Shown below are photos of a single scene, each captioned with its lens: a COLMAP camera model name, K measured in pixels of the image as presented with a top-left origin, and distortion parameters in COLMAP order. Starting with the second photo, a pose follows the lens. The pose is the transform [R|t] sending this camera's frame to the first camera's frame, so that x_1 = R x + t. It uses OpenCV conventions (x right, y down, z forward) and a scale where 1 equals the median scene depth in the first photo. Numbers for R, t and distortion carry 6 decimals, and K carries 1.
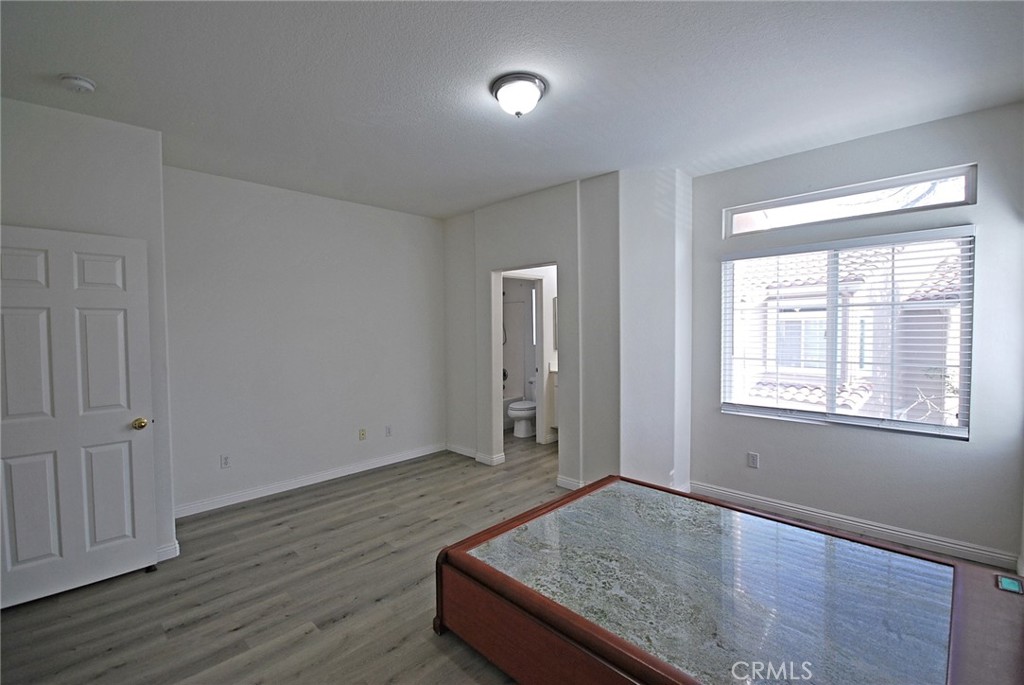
lens RADIAL K [[438.4, 0, 511.0], [0, 438.4, 341.3], [0, 0, 1]] dist [-0.000765, -0.000110]
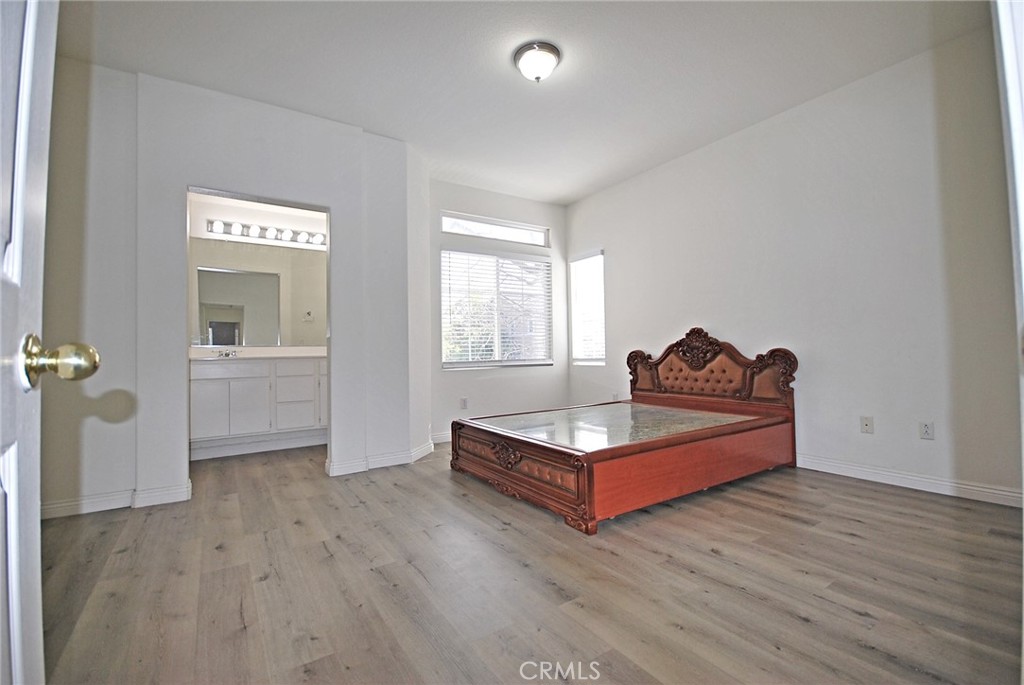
lens RADIAL K [[447.8, 0, 512.0], [0, 447.8, 342.5], [0, 0, 1]] dist [-0.002368, -0.000540]
pose [[0.210195, 0.030598, 0.977180, -0.657977], [0.046847, 0.998047, -0.041329, 0.133202], [-0.976536, 0.054466, 0.208351, 0.497871]]
